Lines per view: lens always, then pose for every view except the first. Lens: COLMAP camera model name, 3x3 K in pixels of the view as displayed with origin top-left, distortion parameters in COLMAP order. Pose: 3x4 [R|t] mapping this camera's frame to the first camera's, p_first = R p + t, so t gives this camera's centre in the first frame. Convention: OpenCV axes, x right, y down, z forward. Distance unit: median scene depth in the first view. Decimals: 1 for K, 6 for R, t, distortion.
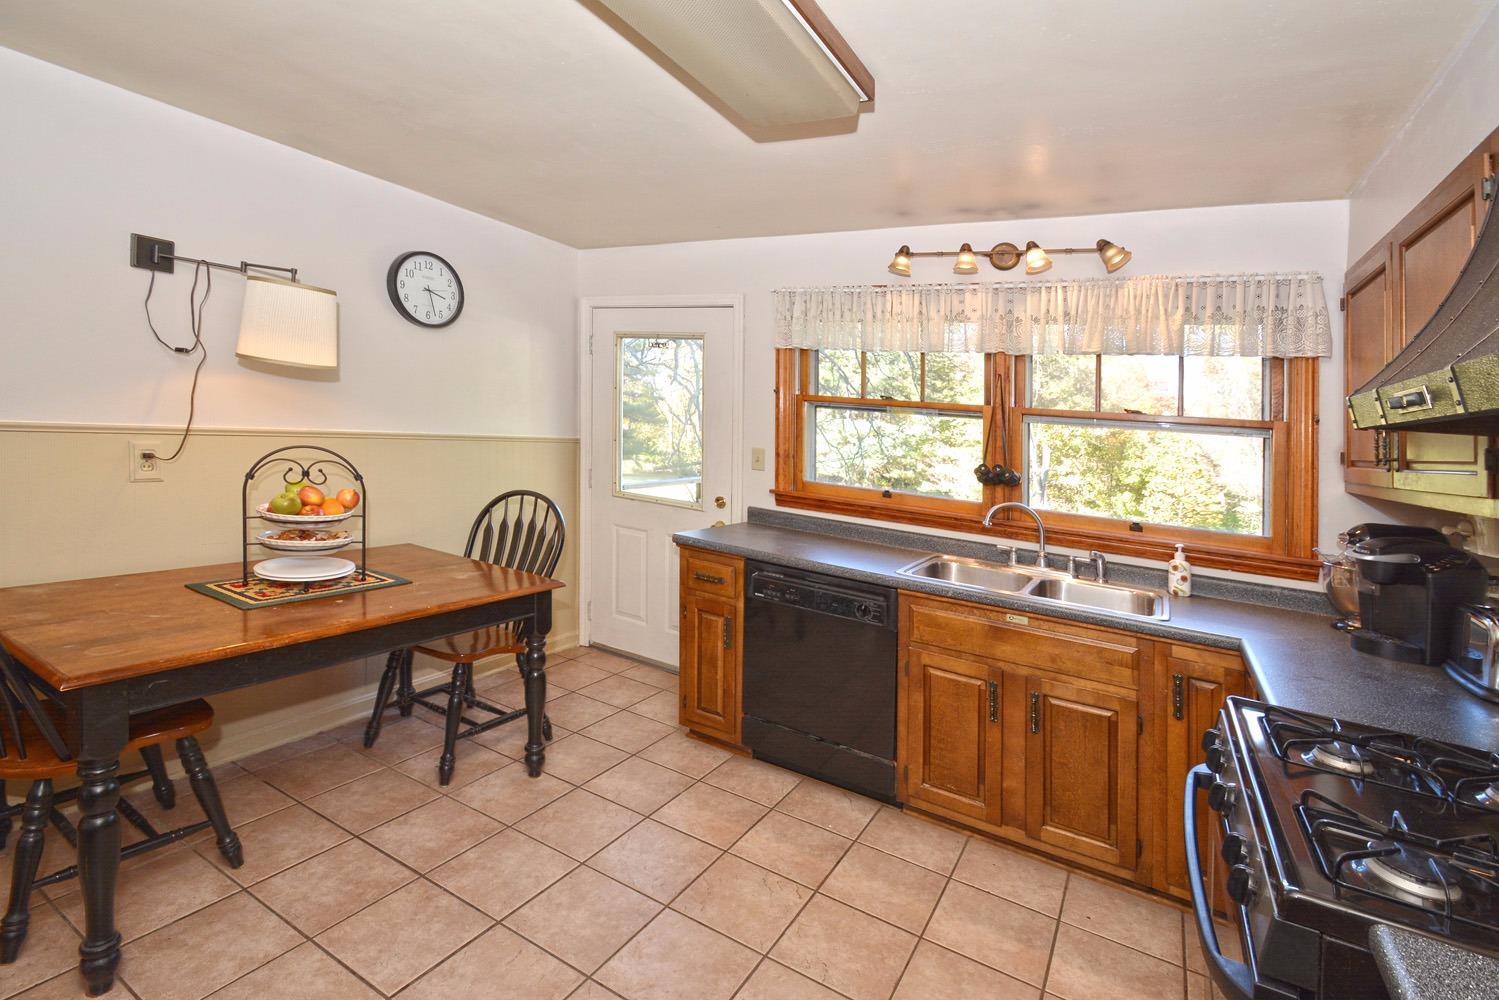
lens RADIAL K [[693.5, 0, 815.0], [0, 693.5, 515.4], [0, 0, 1]] dist [0.005905, -0.001750]
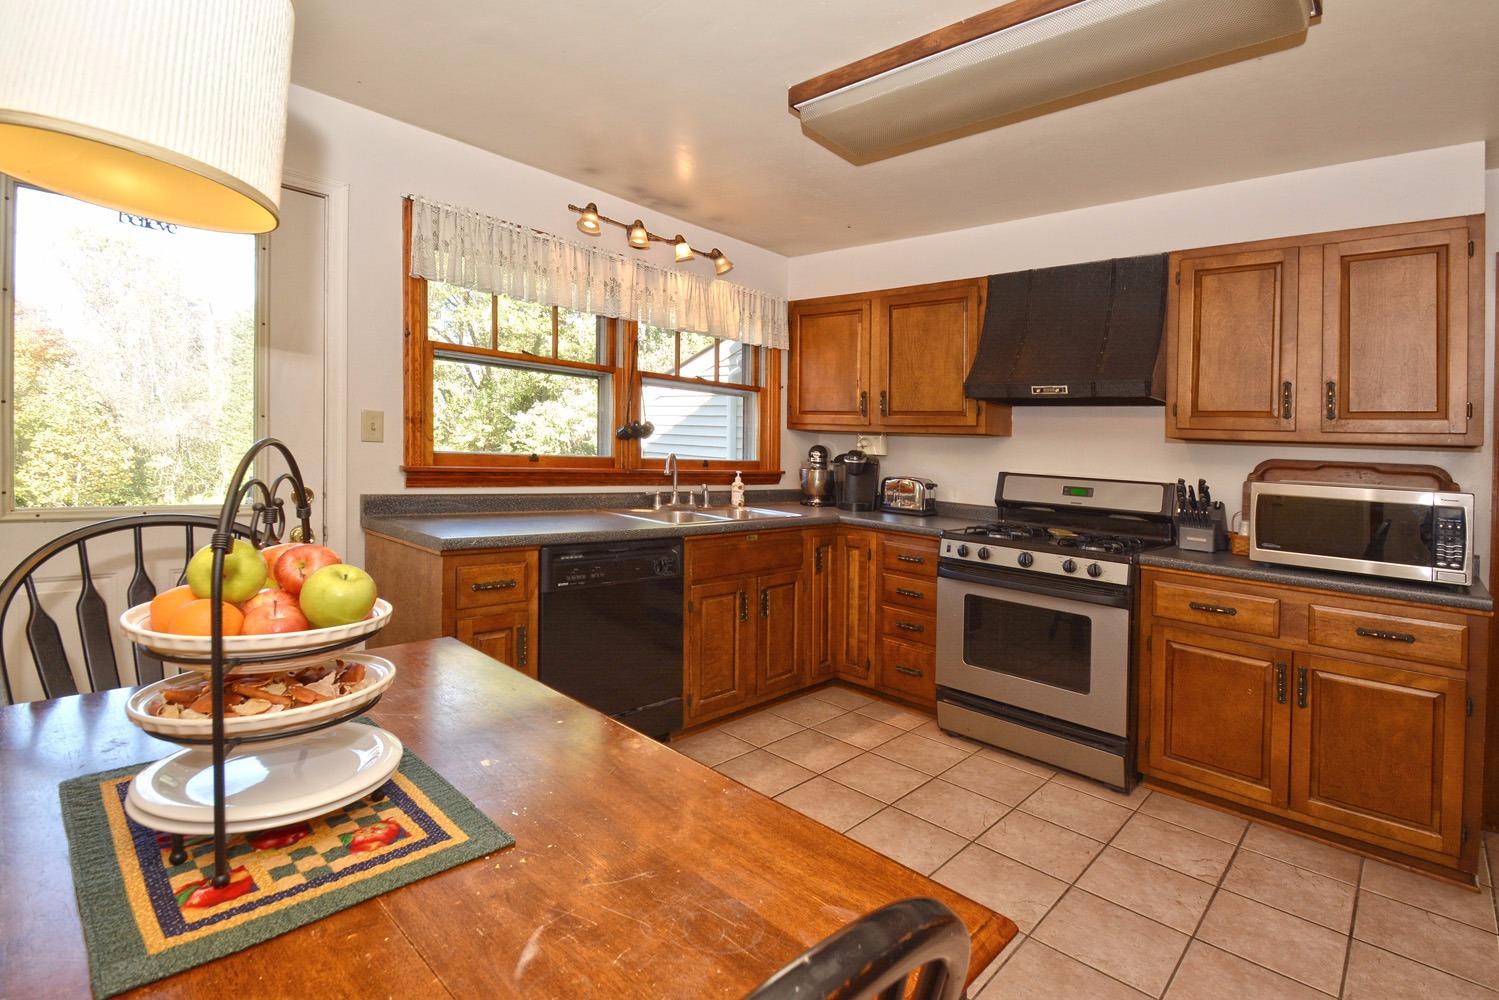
lens RADIAL K [[693.5, 0, 763.3], [0, 693.5, 484.3], [0, 0, 1]] dist [0.005905, -0.001750]
pose [[0.269670, -0.123915, 0.954947, -0.792763], [0.093328, 0.990381, 0.102158, -0.069990], [-0.958419, 0.061574, 0.278641, 0.508463]]
